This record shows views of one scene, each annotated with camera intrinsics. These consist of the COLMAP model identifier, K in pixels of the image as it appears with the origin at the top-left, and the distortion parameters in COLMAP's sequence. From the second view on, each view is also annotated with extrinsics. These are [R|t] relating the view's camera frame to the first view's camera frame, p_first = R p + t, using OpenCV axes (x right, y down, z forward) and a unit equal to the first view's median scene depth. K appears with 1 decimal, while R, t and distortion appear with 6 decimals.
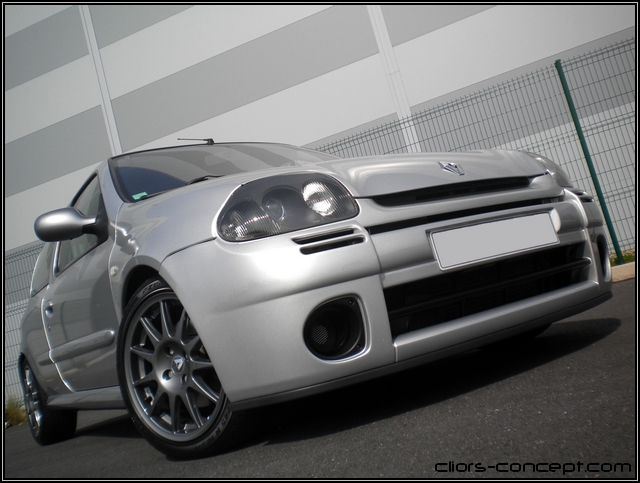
lens RADIAL K [[645.6, 0, 313.4], [0, 645.6, 248.4], [0, 0, 1]] dist [0.016660, 0.000000]
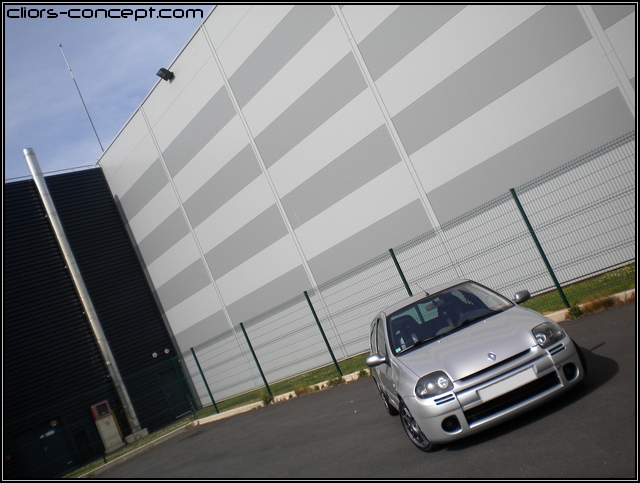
lens RADIAL K [[645.6, 0, 306.5], [0, 645.6, 236.5], [0, 0, 1]] dist [0.016660, 0.000000]
pose [[0.852677, -0.164313, -0.495927, 1.097078], [0.242886, 0.965108, 0.097843, -1.198218], [0.462546, -0.203882, 0.862834, -1.881115]]
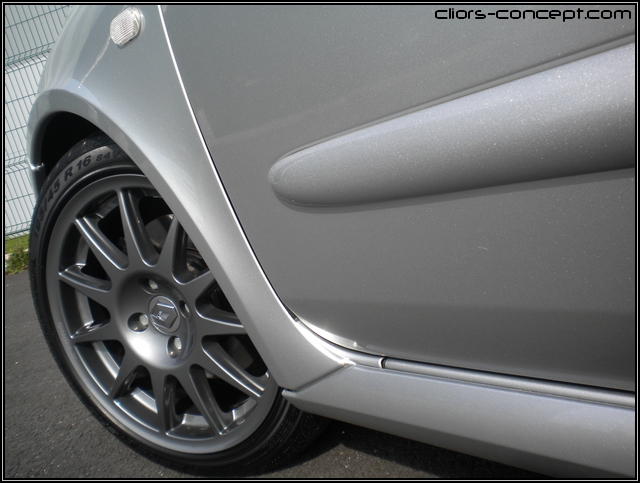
lens RADIAL K [[645.6, 0, 318.5], [0, 645.6, 245.2], [0, 0, 1]] dist [0.016660, 0.000000]
pose [[0.987824, -0.032495, 0.152142, -0.171393], [-0.015411, 0.952694, 0.303540, -0.026974], [-0.154808, -0.302189, 0.940594, 0.540959]]
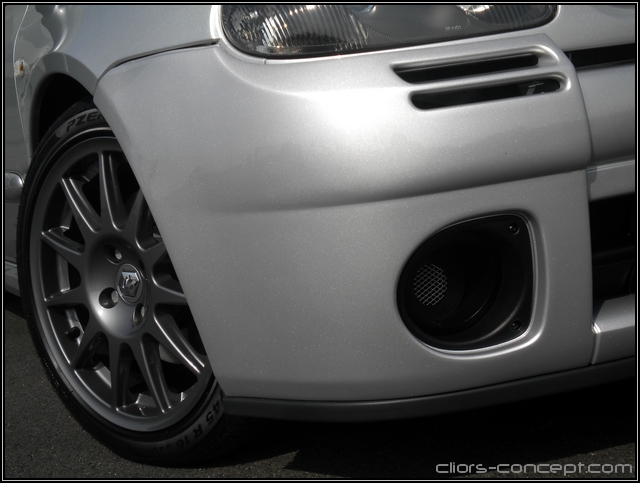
lens RADIAL K [[952.2, 0, 315.0], [0, 952.2, 243.8], [0, 0, 1]] dist [0.008829, 0.000000]
pose [[0.993296, 0.106012, -0.046093, -0.037345], [-0.091462, 0.964567, 0.247479, -0.045867], [0.070695, -0.241604, 0.967796, 0.315945]]
